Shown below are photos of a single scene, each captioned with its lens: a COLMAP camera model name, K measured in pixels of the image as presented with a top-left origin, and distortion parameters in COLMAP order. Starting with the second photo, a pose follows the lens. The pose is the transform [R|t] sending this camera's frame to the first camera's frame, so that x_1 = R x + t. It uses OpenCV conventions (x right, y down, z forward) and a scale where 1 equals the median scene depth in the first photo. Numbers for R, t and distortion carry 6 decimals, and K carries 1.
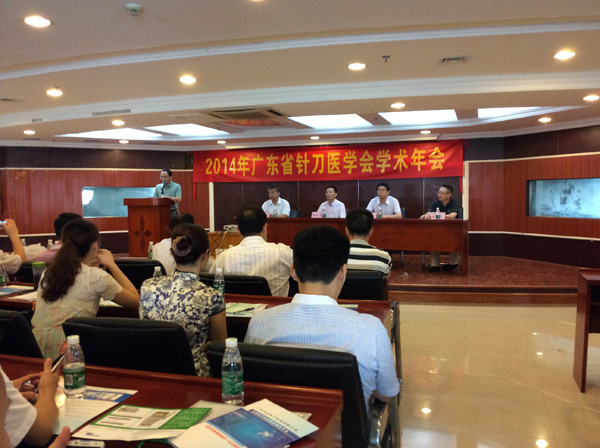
lens RADIAL K [[578.8, 0, 295.7], [0, 578.8, 222.0], [0, 0, 1]] dist [0.066457, 0.000000]
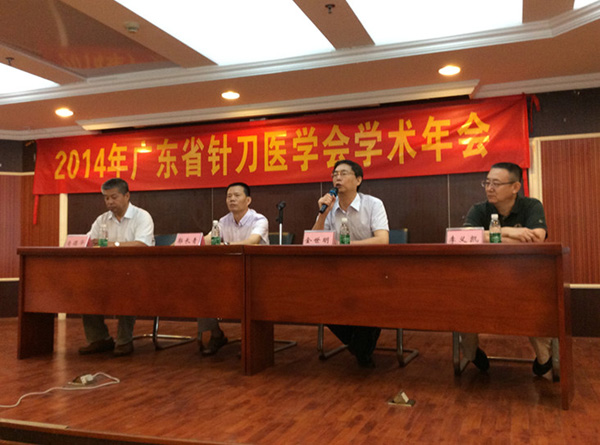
lens RADIAL K [[578.8, 0, 305.6], [0, 578.8, 221.3], [0, 0, 1]] dist [0.066457, 0.000000]
pose [[0.999707, -0.000460, -0.024186, 0.106513], [-0.001815, 0.995573, -0.093978, 0.010520], [0.024122, 0.093994, 0.995280, 0.487666]]
